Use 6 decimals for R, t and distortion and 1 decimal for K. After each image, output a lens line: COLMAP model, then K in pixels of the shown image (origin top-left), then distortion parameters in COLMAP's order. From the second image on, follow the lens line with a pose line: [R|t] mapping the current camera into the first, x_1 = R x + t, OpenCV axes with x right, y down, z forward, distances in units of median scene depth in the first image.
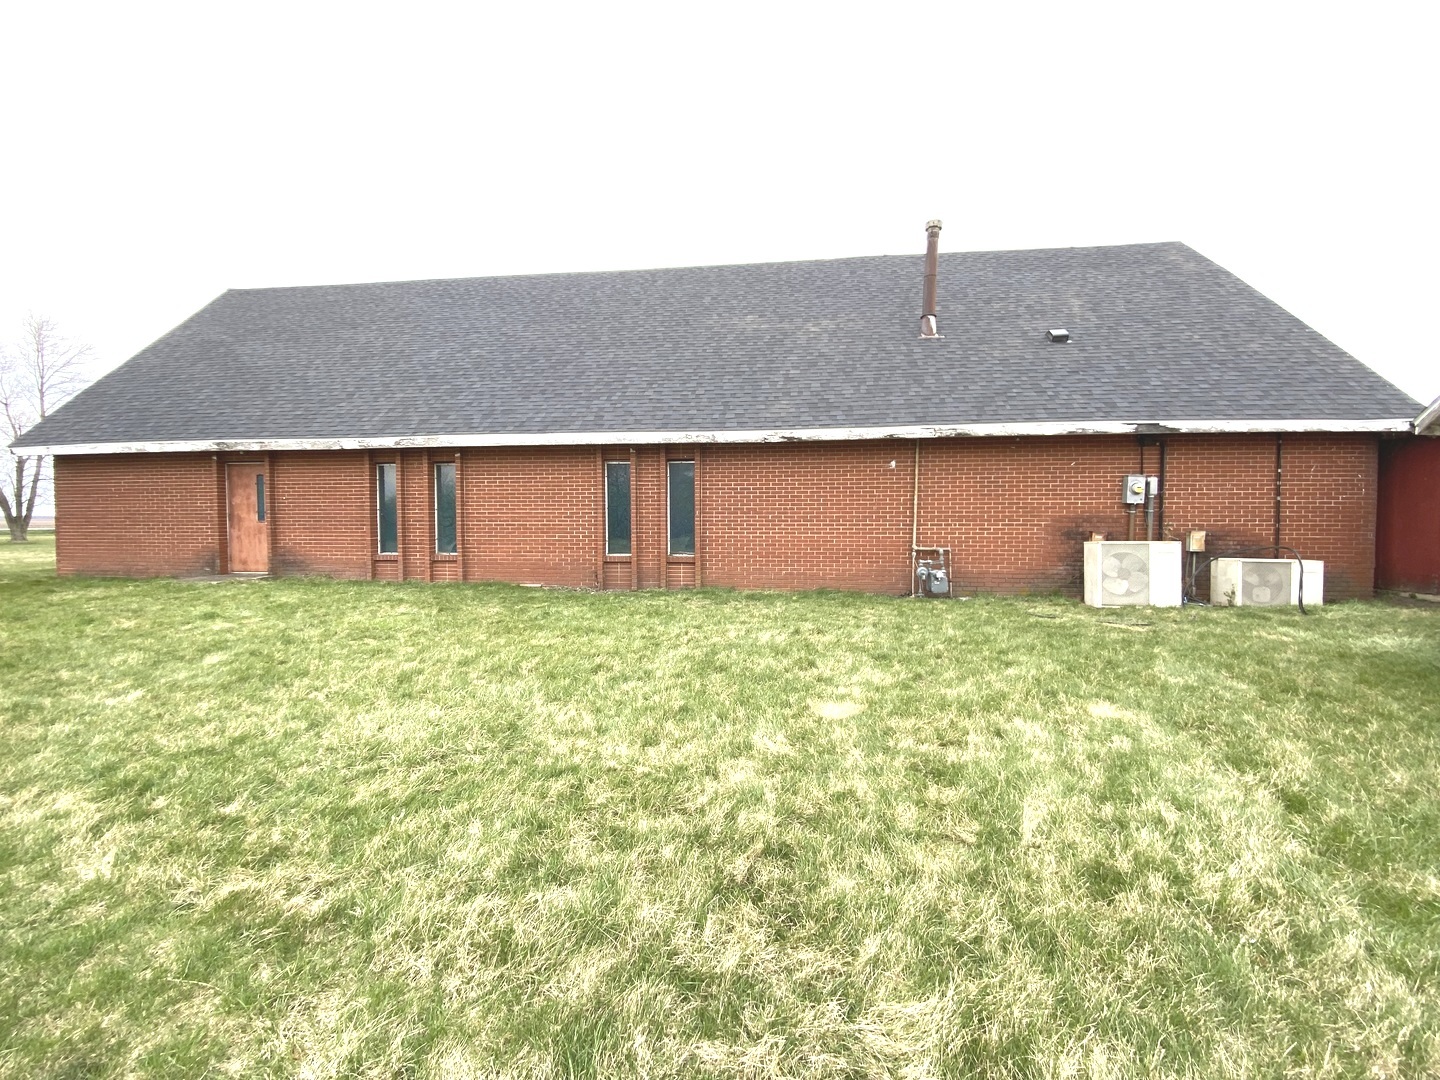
lens RADIAL K [[584.9, 0, 704.7], [0, 584.9, 521.5], [0, 0, 1]] dist [0.019354, -0.018127]
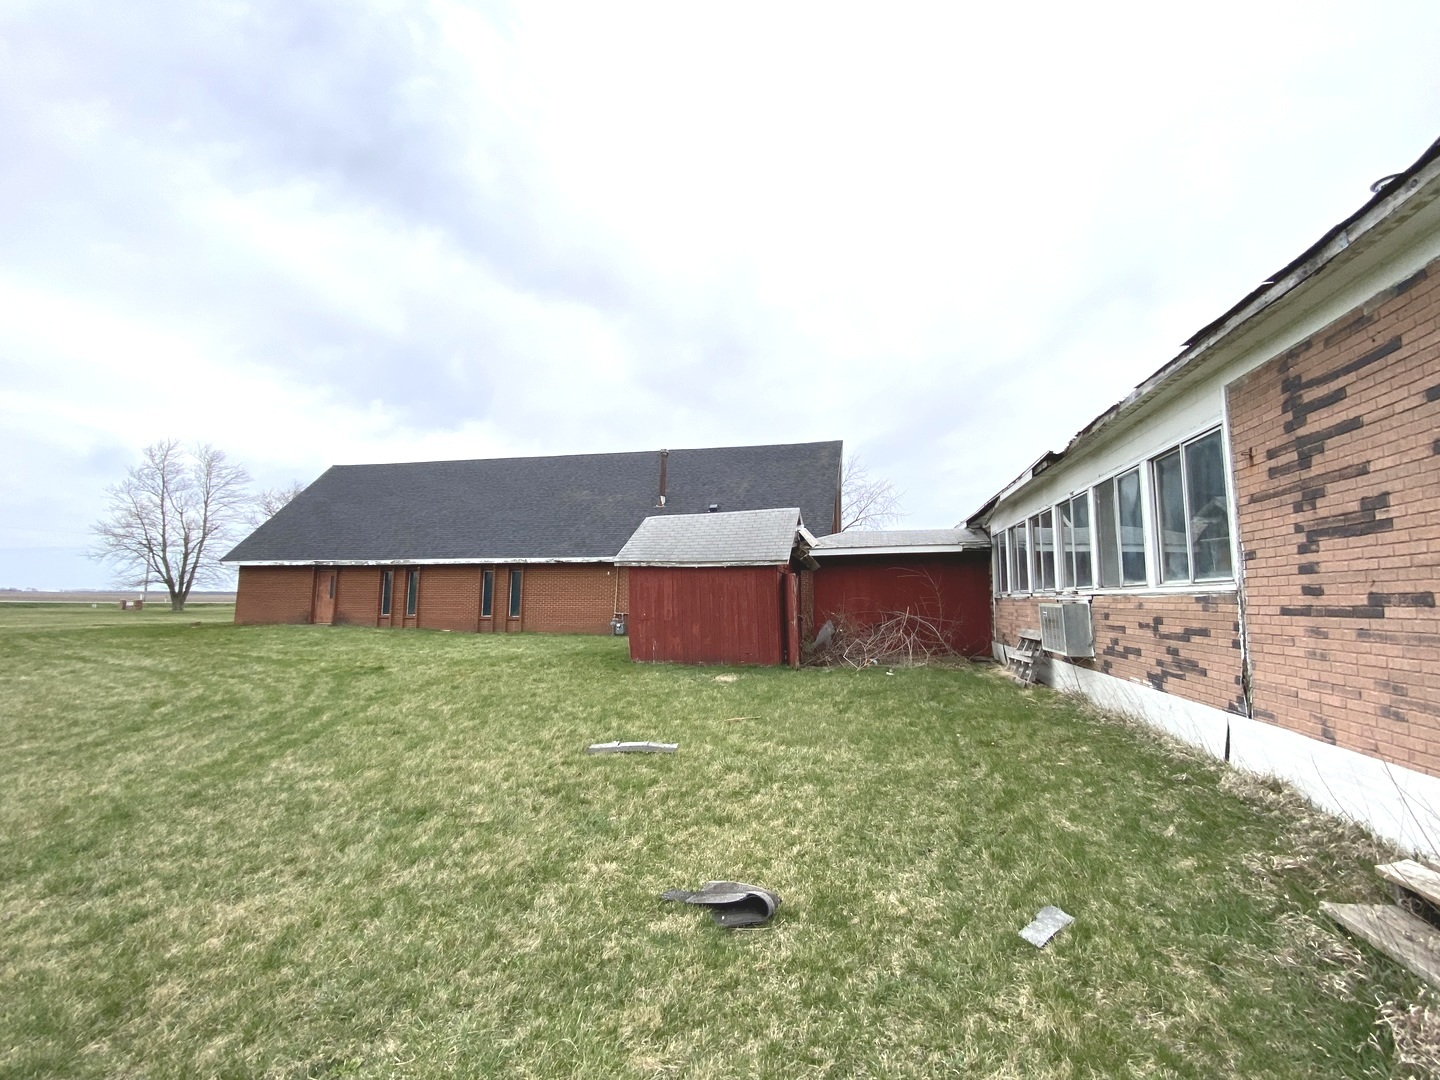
lens RADIAL K [[584.9, 0, 718.9], [0, 584.9, 519.8], [0, 0, 1]] dist [0.019354, -0.018127]
pose [[0.994966, -0.004870, -0.100091, 0.856423], [-0.008987, 0.990457, -0.137527, -0.003032], [0.099806, 0.137734, 0.985428, -0.993875]]
